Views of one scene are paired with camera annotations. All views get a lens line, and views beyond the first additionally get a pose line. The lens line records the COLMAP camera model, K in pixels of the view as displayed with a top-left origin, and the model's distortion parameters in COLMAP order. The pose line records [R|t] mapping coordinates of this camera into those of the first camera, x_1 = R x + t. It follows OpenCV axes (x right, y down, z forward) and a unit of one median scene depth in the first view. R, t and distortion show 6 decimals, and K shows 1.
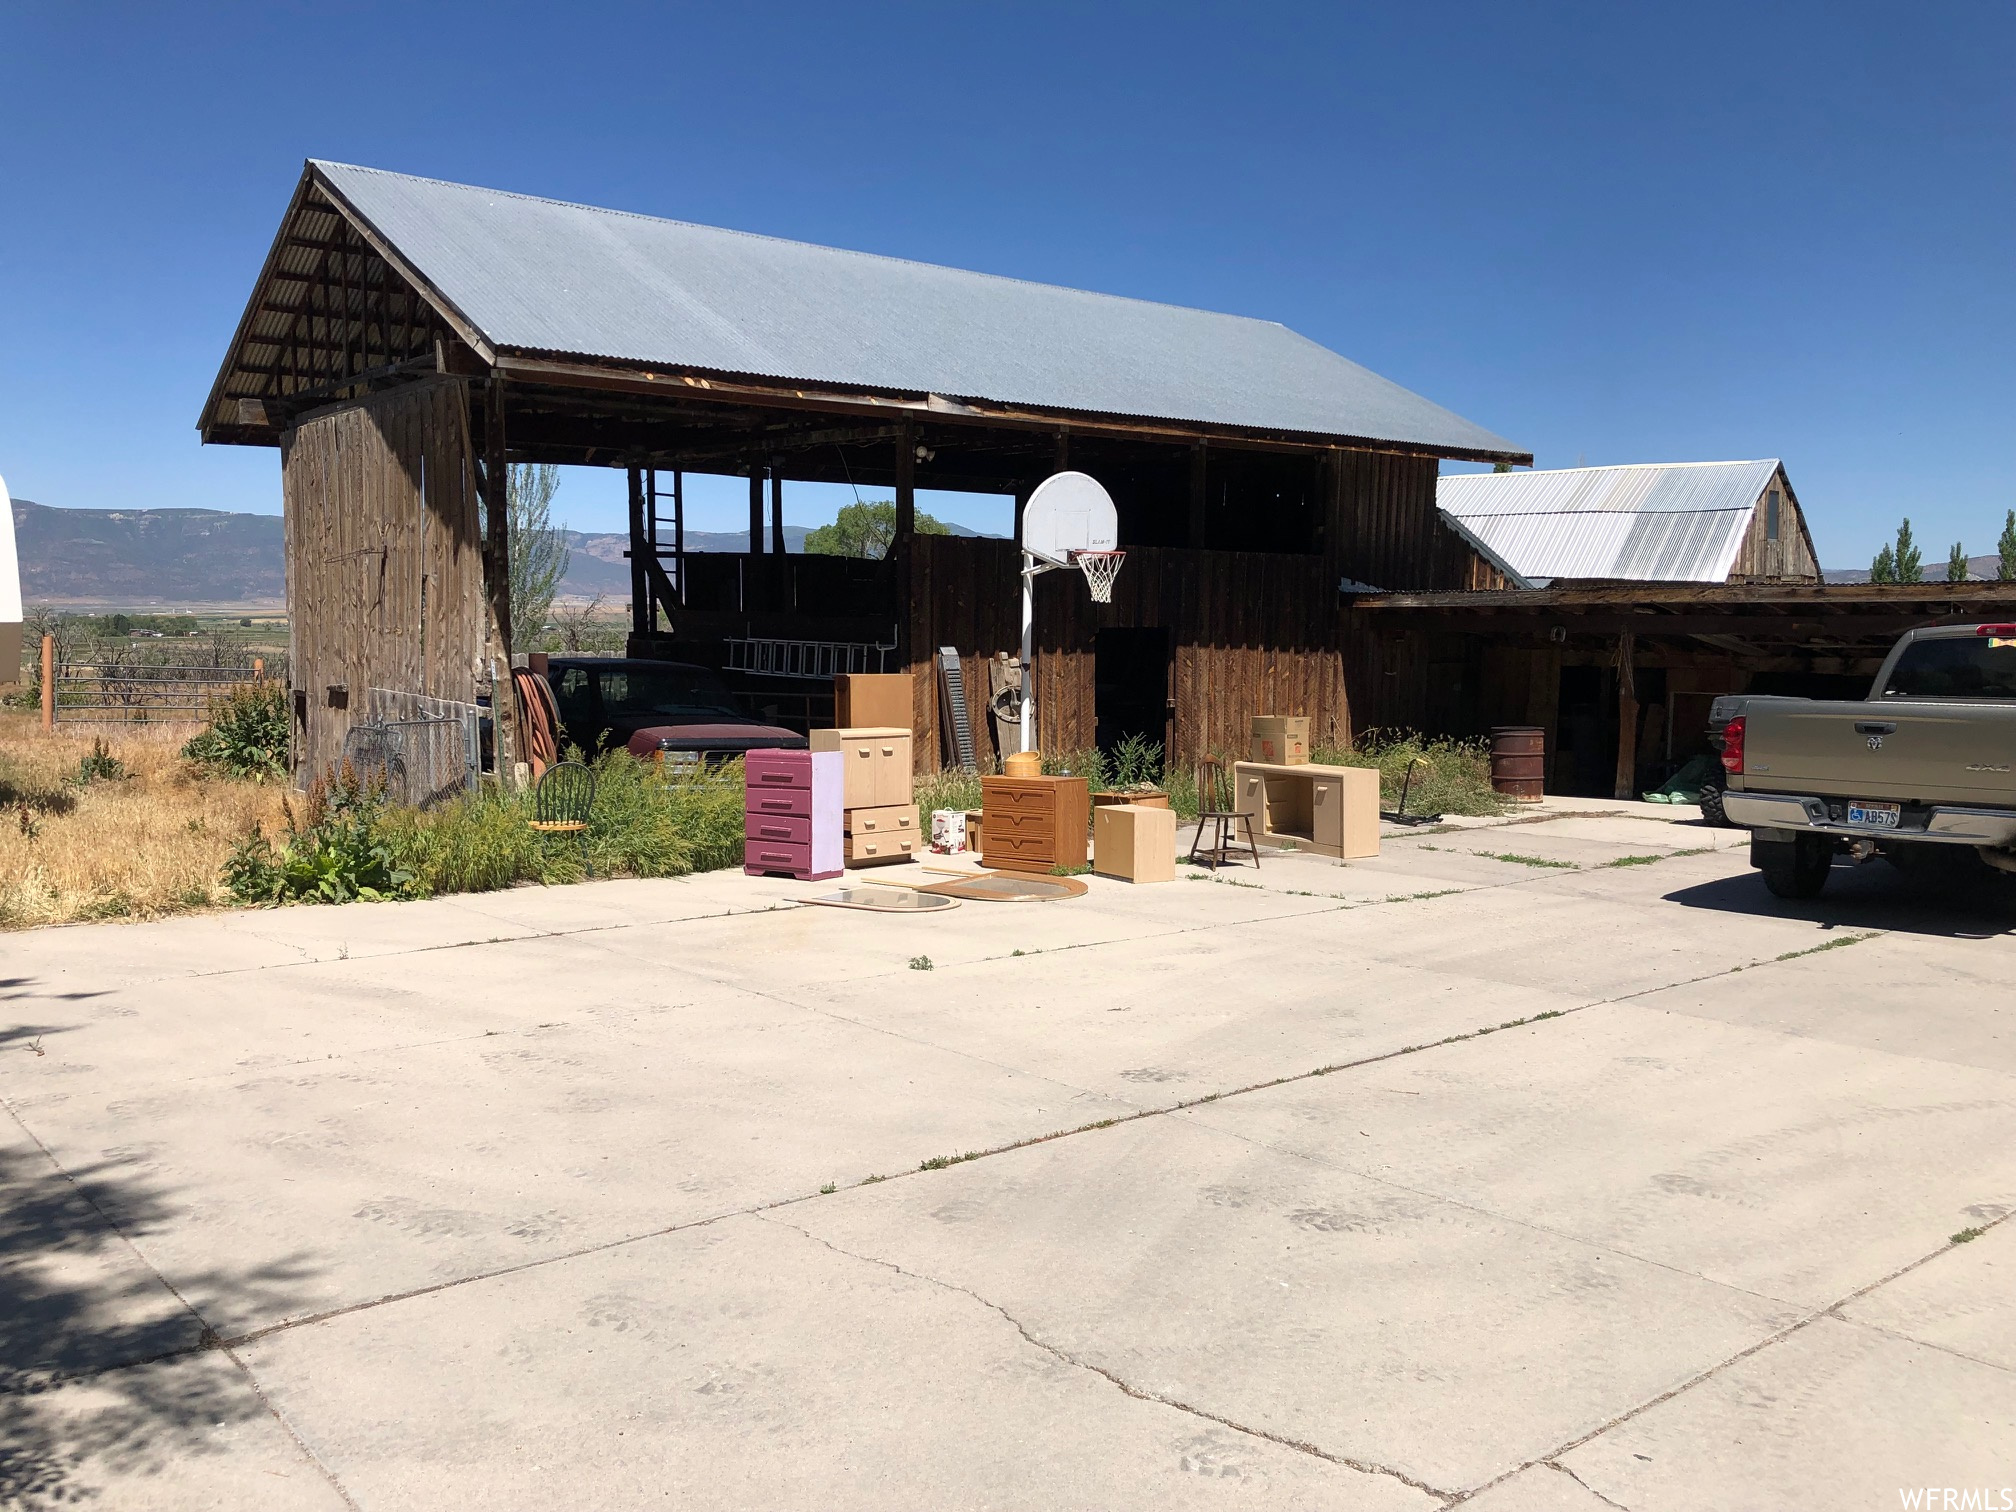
lens RADIAL K [[1633.9, 0, 1036.6], [0, 1633.9, 828.4], [0, 0, 1]] dist [0.042715, -0.050758]
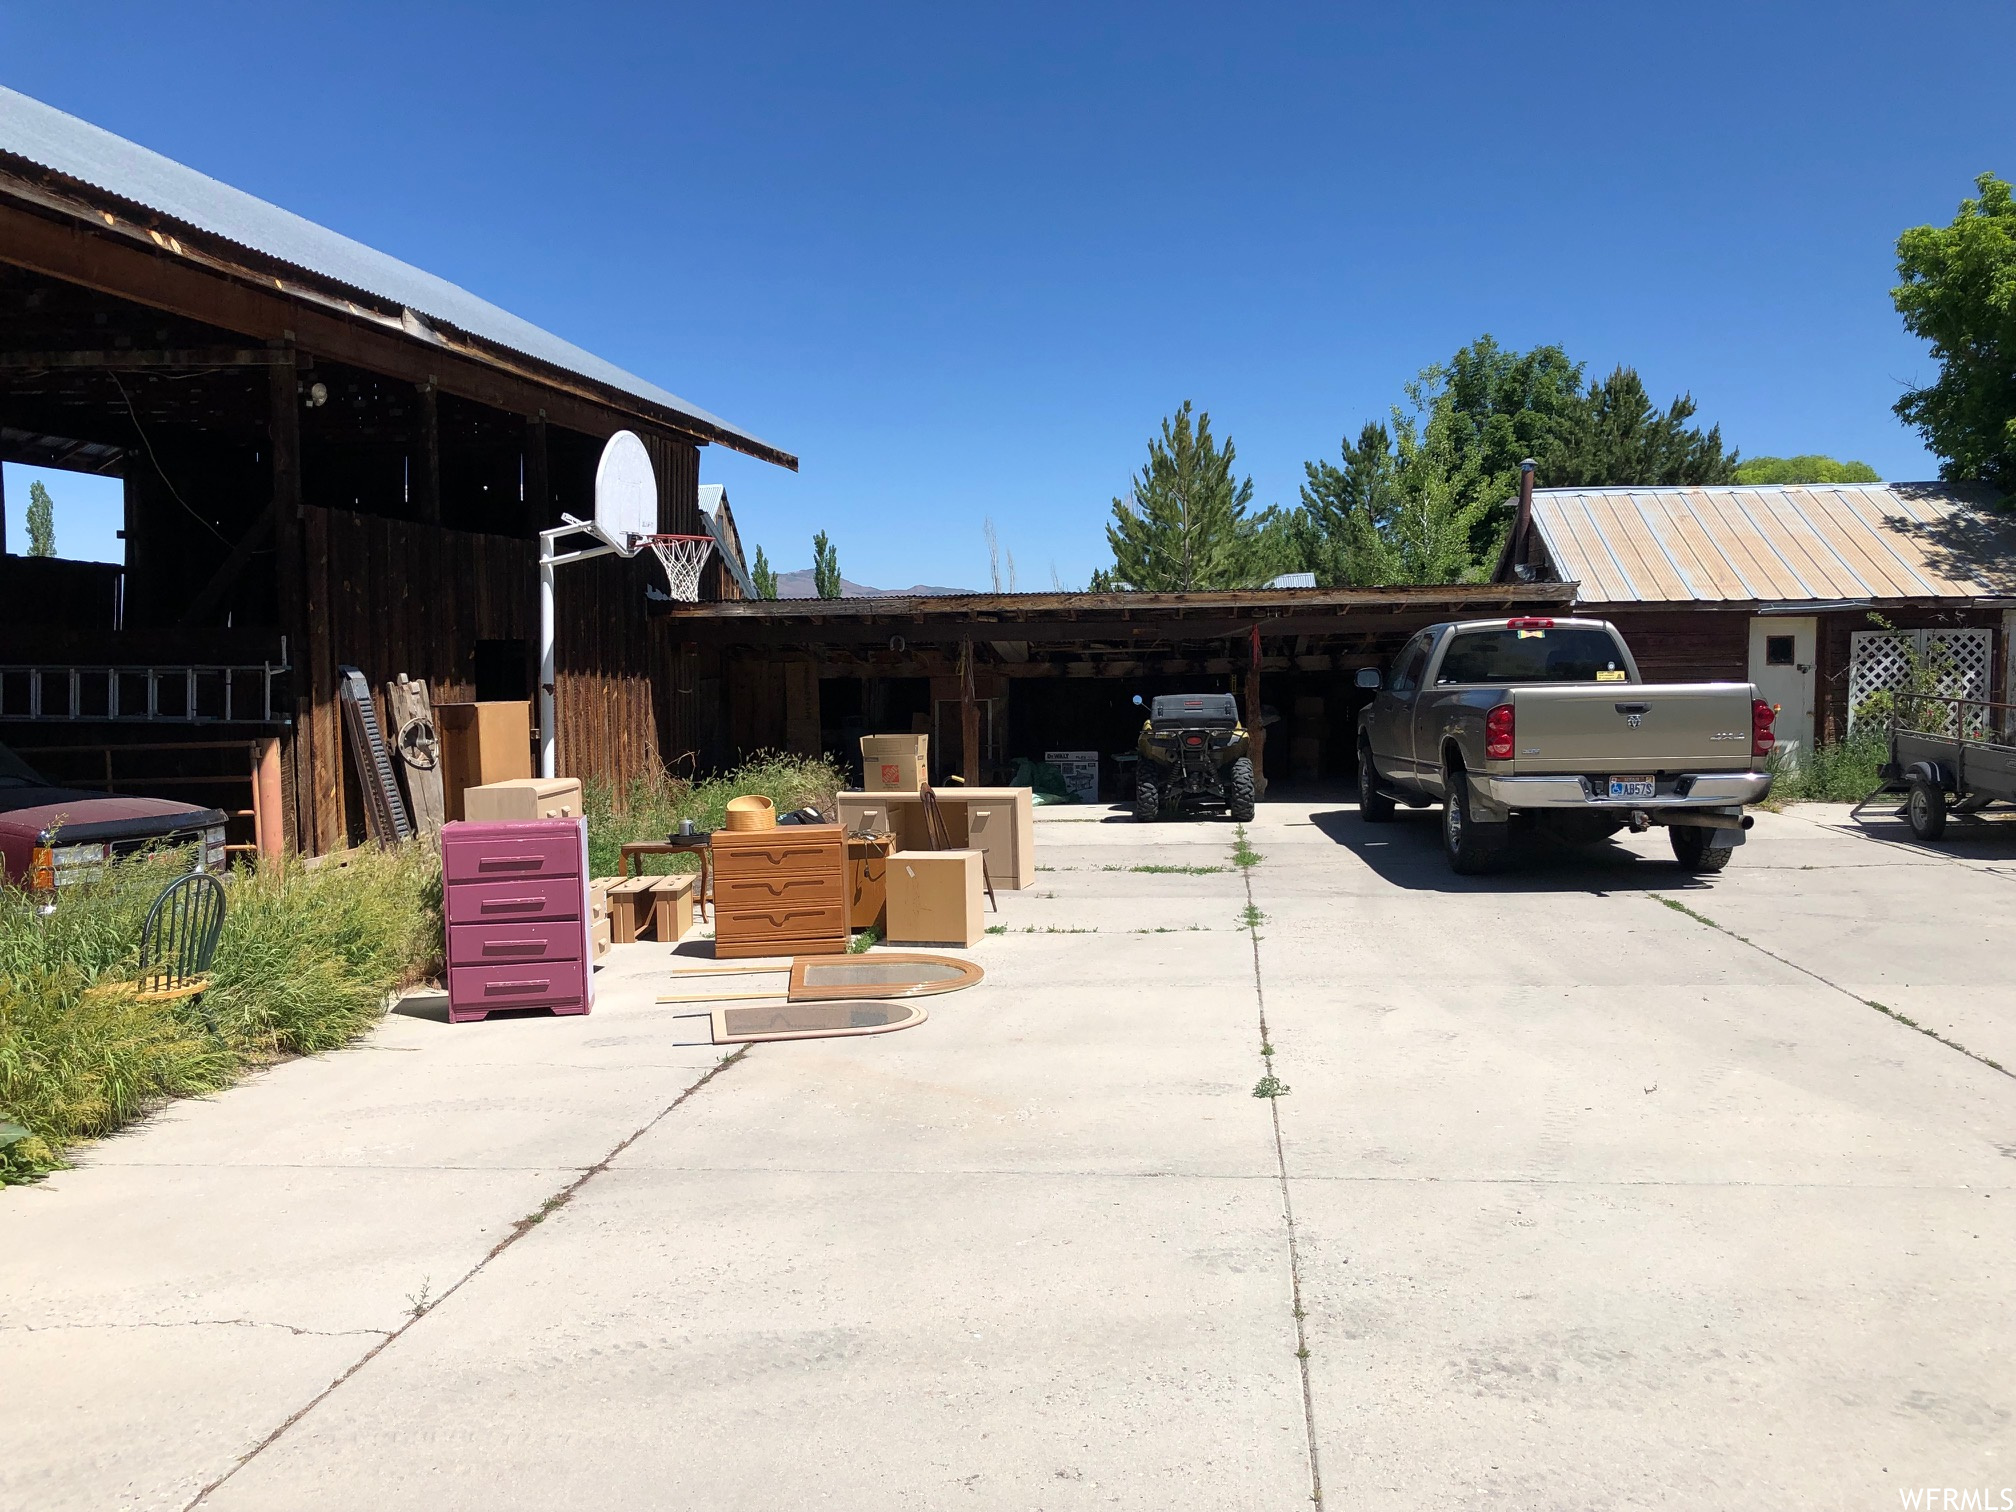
lens RADIAL K [[1633.9, 0, 1004.7], [0, 1633.9, 775.7], [0, 0, 1]] dist [0.042715, -0.050758]
pose [[0.741370, -0.069066, 0.667533, -0.369989], [0.100844, 0.994861, -0.009066, -0.033410], [-0.663477, 0.074038, 0.744525, 0.323806]]
